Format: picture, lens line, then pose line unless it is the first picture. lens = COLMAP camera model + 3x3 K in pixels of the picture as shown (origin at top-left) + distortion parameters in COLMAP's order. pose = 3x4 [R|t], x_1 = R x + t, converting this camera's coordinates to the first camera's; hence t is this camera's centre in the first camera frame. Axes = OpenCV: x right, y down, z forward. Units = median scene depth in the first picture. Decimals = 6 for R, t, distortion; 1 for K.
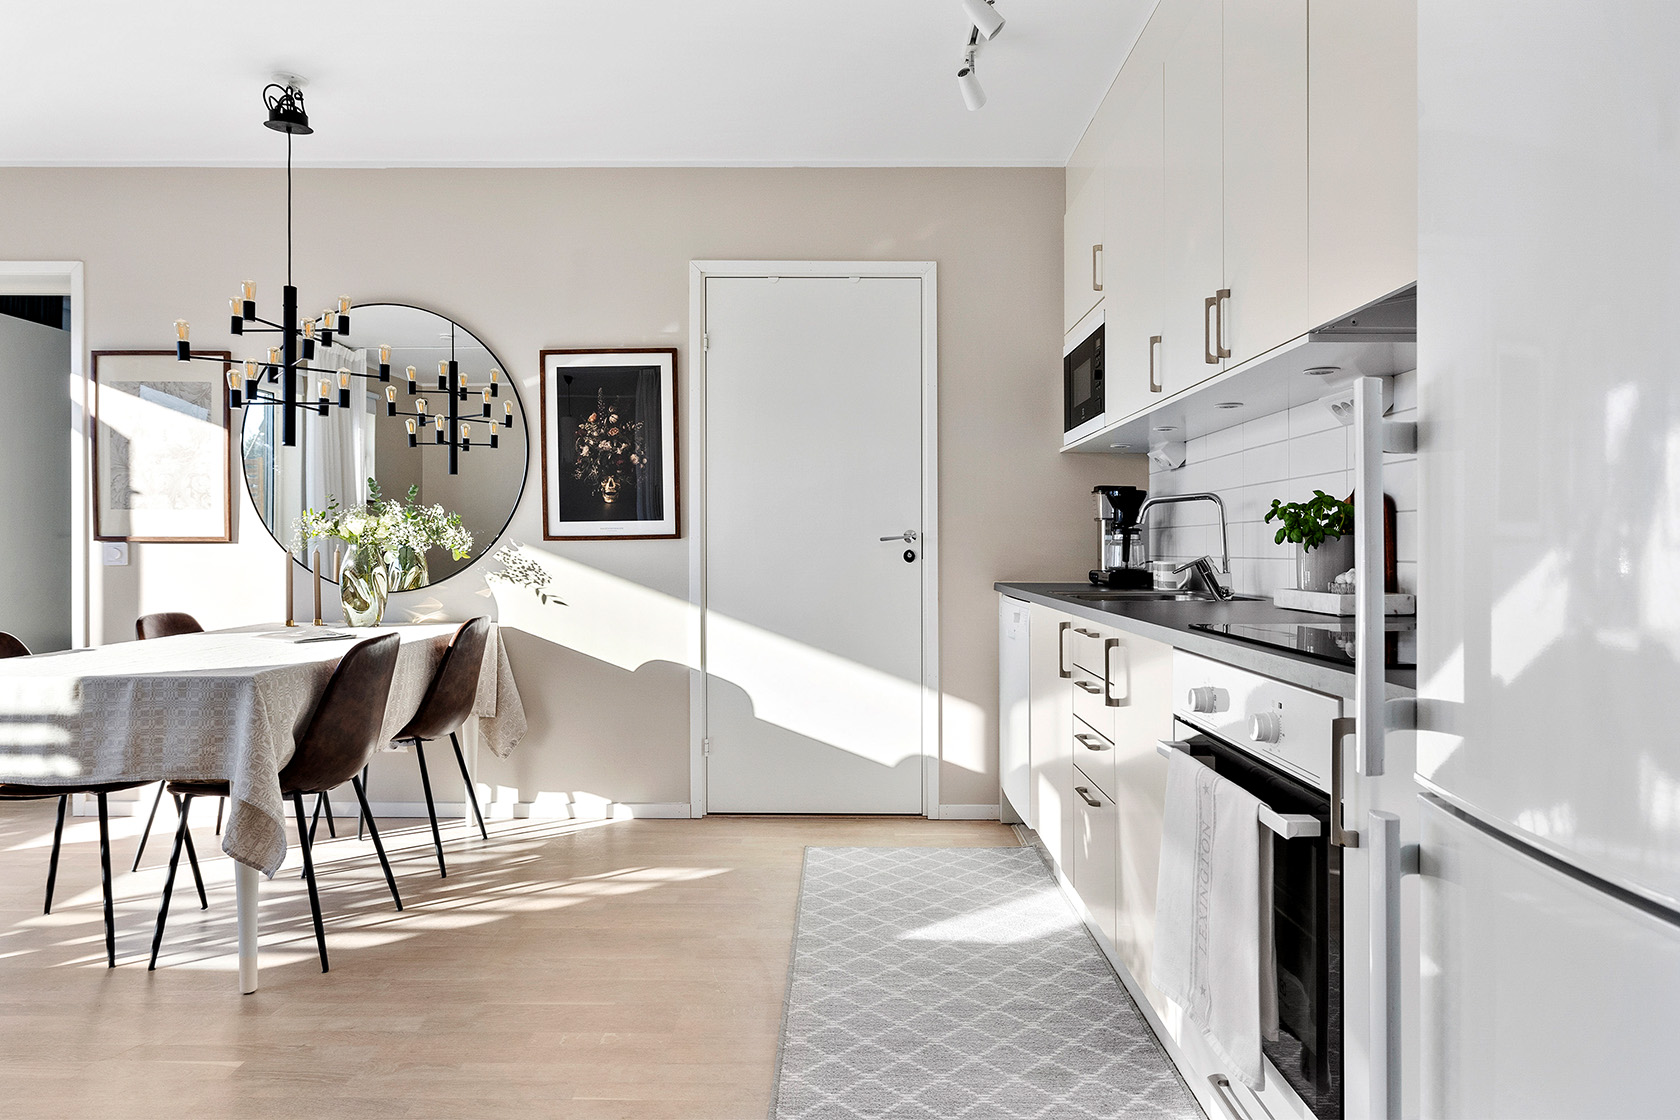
lens RADIAL K [[1047.1, 0, 840.0], [0, 1047.1, 560.0], [0, 0, 1]] dist [-0.001791, 0.049722]
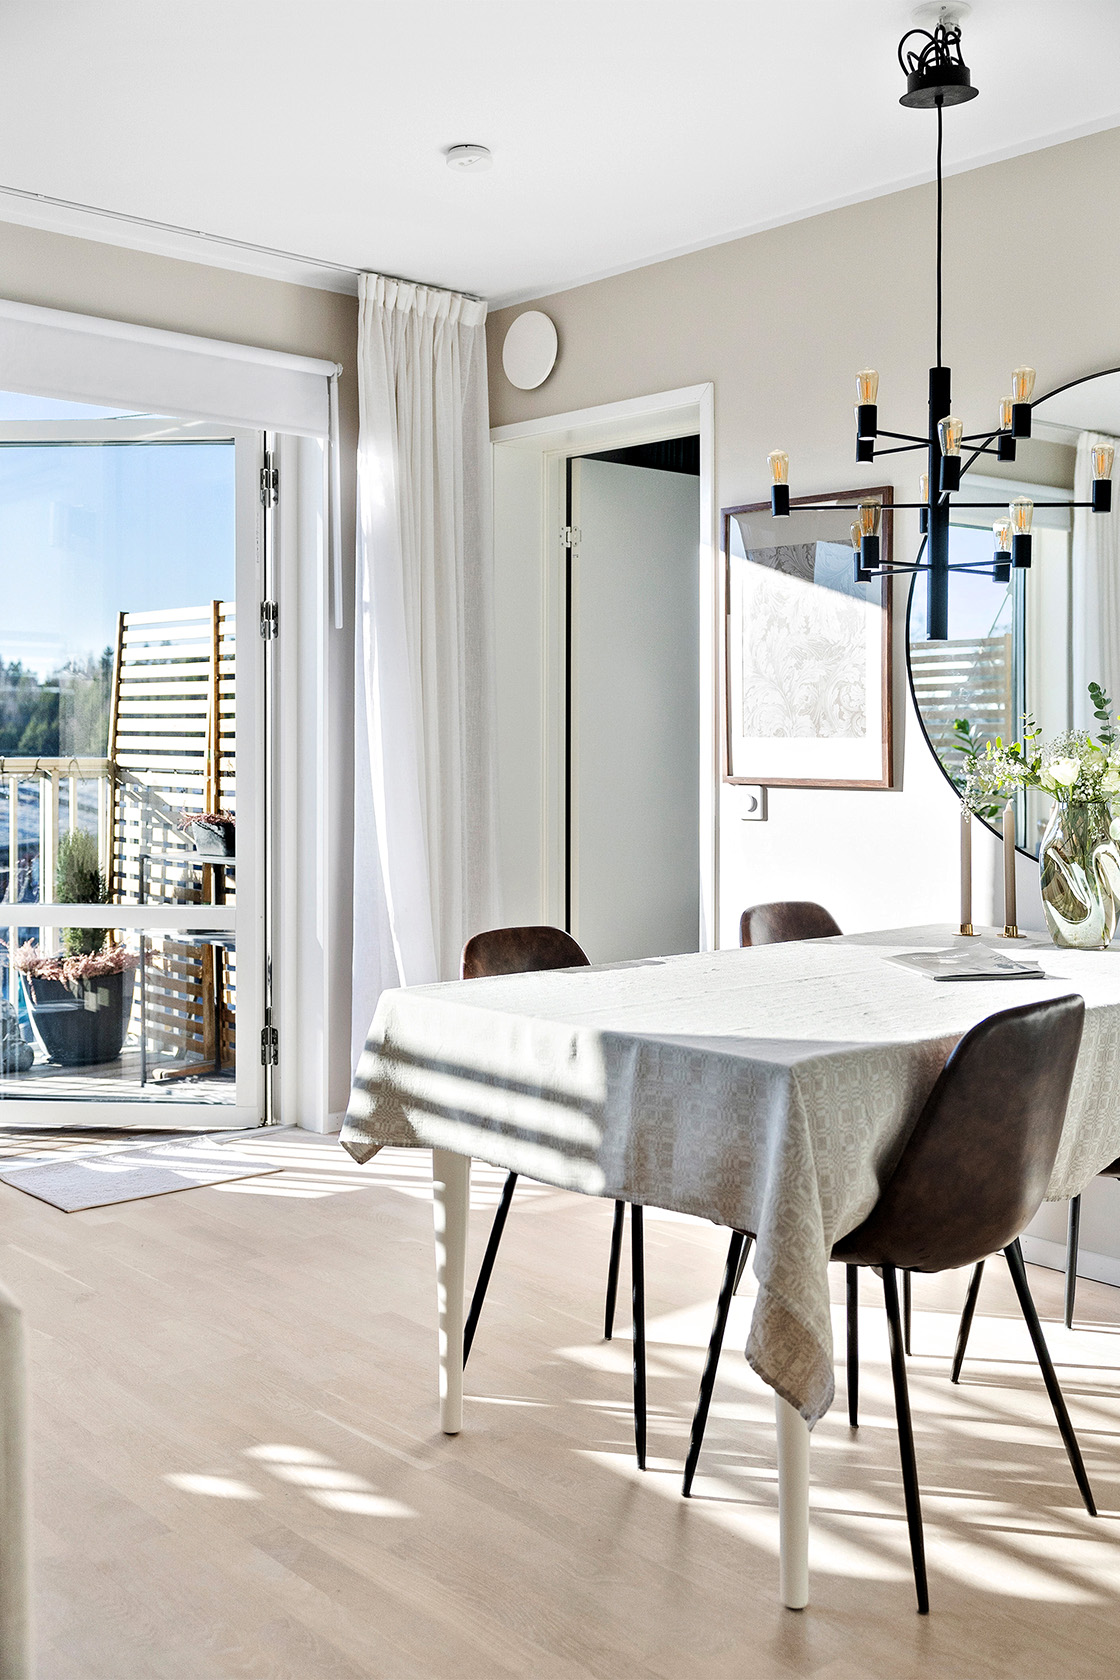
lens RADIAL K [[1605.3, 0, 558.0], [0, 1605.3, 731.0], [0, 0, 1]] dist [0.017385, -0.001042]
pose [[0.657275, 0.010153, -0.753582, 0.013342], [-0.018367, 0.999828, -0.002549, -0.056963], [0.753427, 0.015516, 0.657349, 0.278227]]
